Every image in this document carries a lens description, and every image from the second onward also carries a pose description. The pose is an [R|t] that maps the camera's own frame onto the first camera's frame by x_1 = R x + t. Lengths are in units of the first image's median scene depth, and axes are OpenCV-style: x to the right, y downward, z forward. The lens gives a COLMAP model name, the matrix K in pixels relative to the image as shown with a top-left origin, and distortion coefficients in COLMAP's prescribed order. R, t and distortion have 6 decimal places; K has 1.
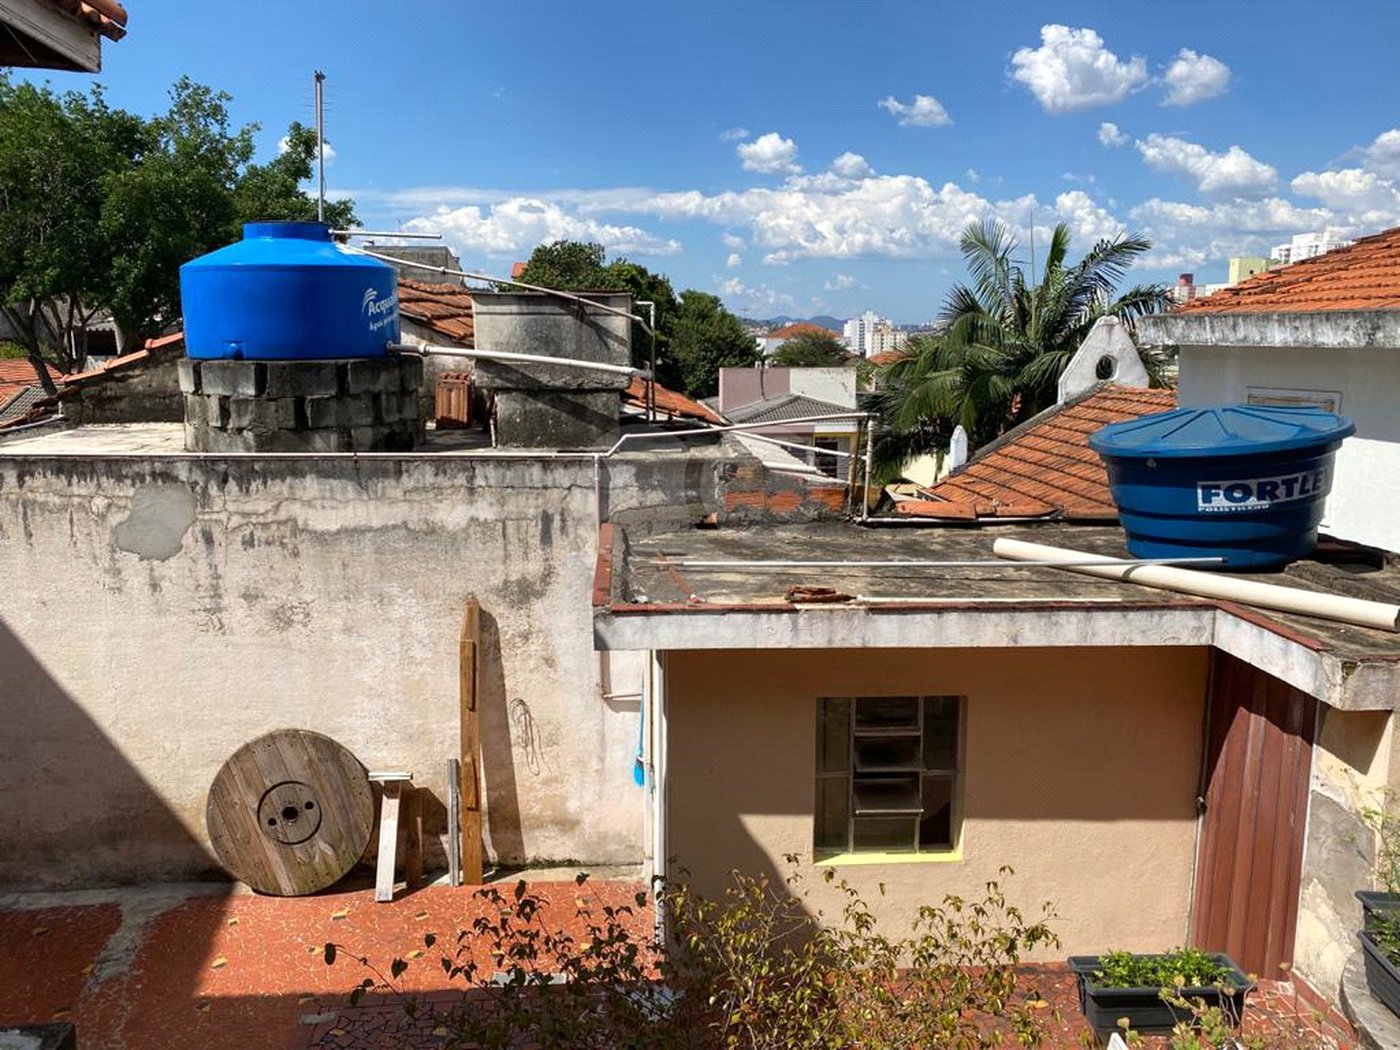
lens RADIAL K [[1066.4, 0, 703.3], [0, 1066.4, 505.2], [0, 0, 1]] dist [0.189102, -0.466109]
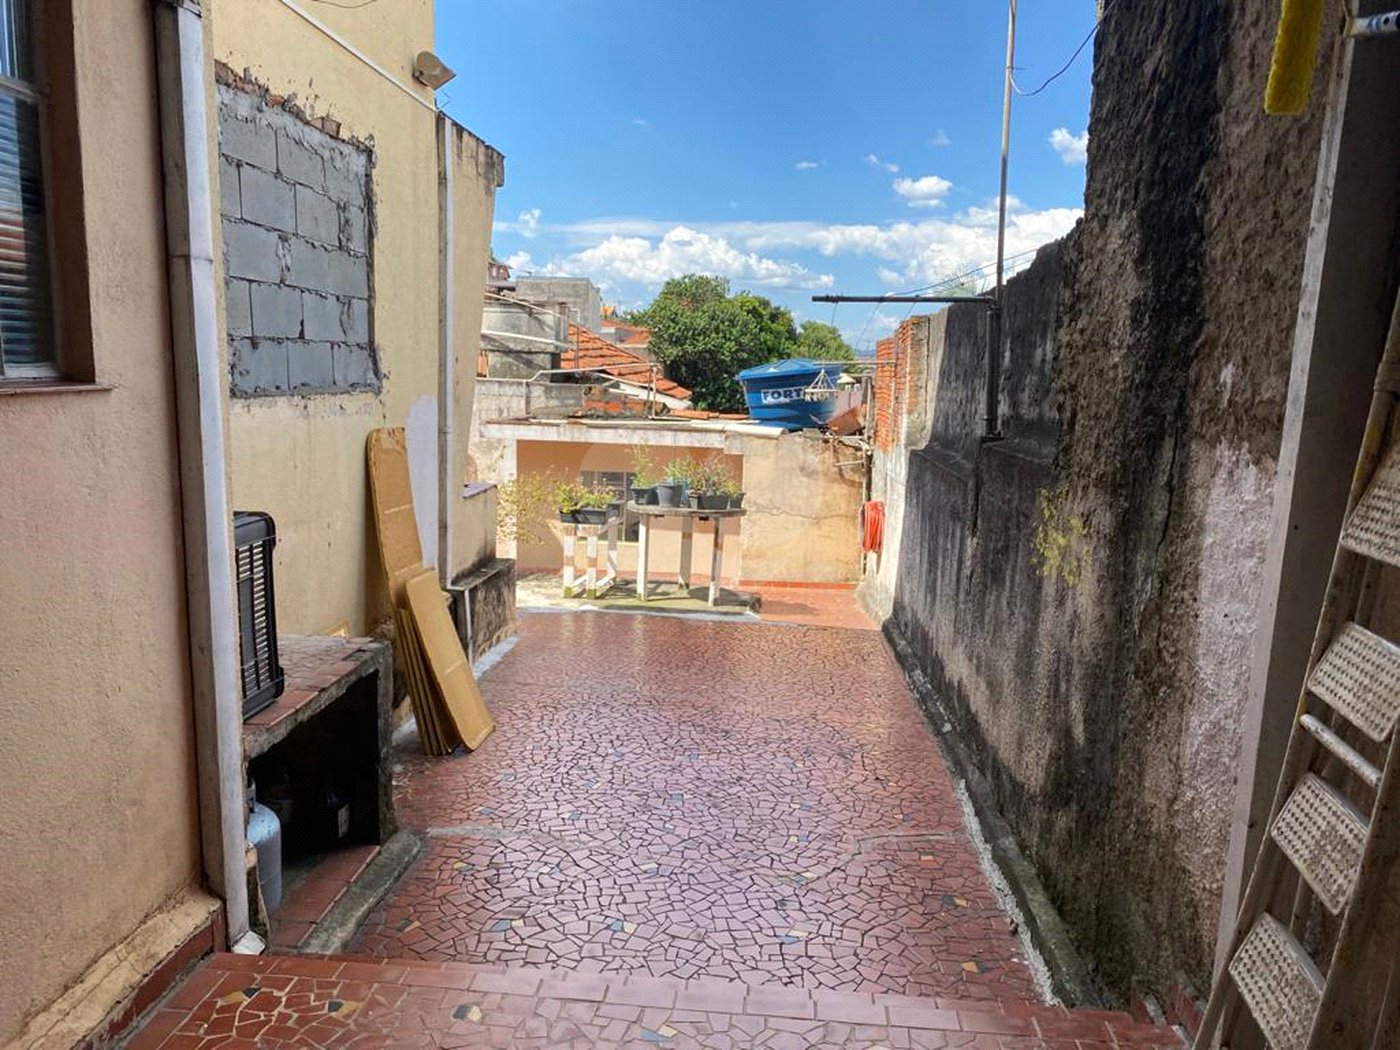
lens RADIAL K [[1063.7, 0, 700.0], [0, 1063.7, 525.0], [0, 0, 1]] dist [0.068517, -0.000426]
pose [[0.989488, 0.049601, -0.135843, 0.513187], [-0.050981, 0.998677, -0.006701, 0.222296], [0.135331, 0.013556, 0.990708, -0.956848]]
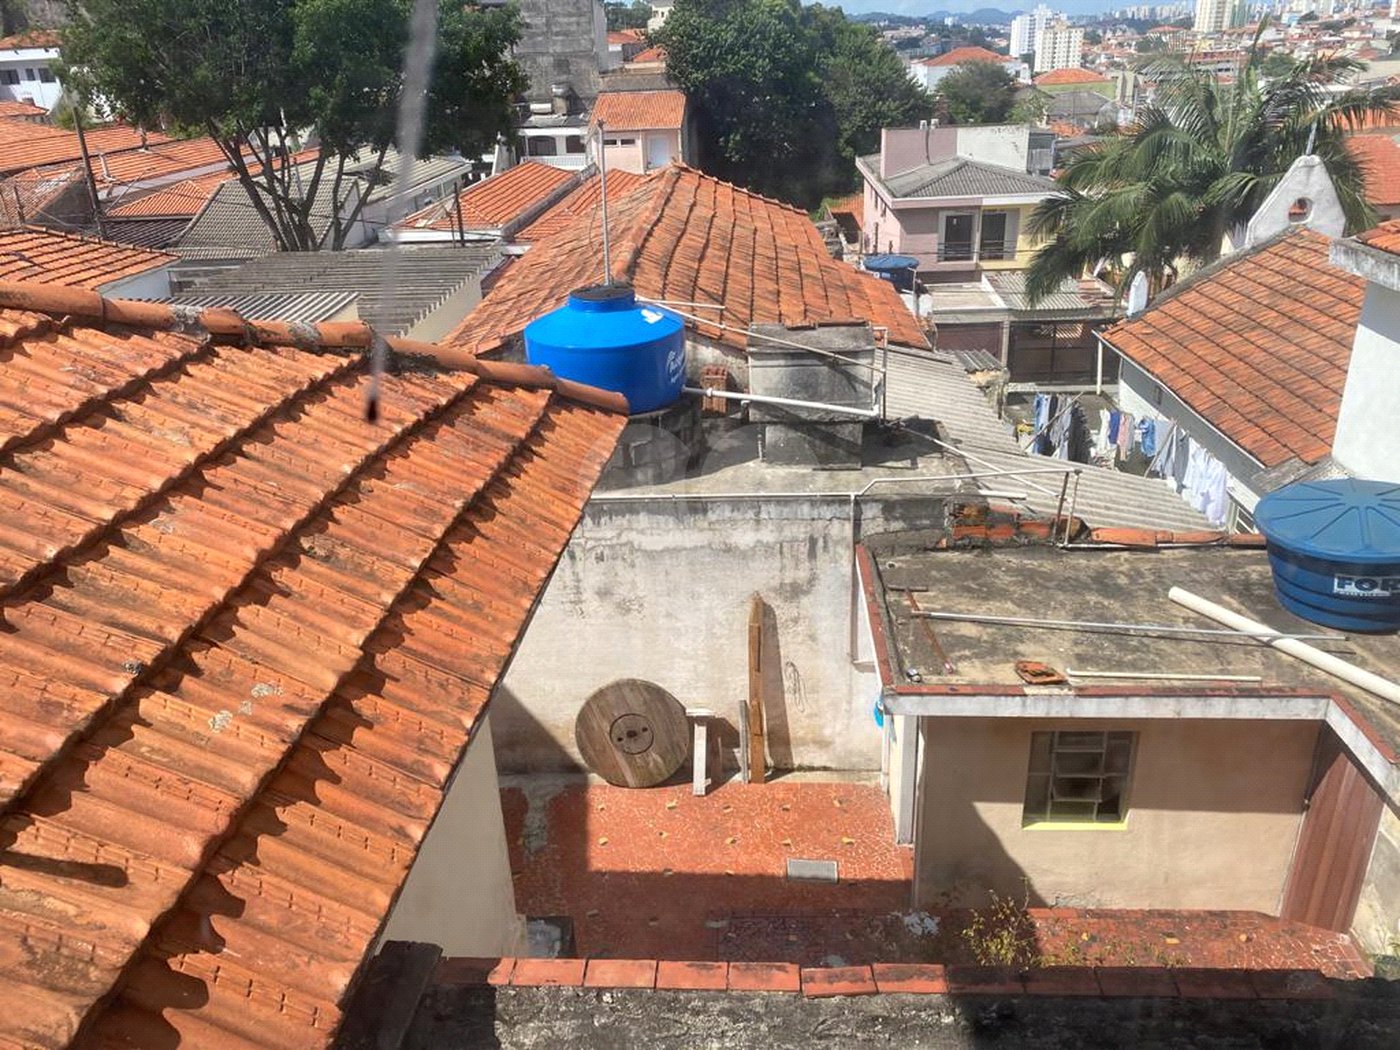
lens RADIAL K [[1077.9, 0, 700.0], [0, 1077.9, 517.1], [0, 0, 1]] dist [0.017989, -0.002977]
pose [[0.990969, 0.013253, -0.133437, -0.106677], [0.020780, 0.967905, 0.250457, -0.345920], [0.132474, -0.250968, 0.958888, -0.275954]]
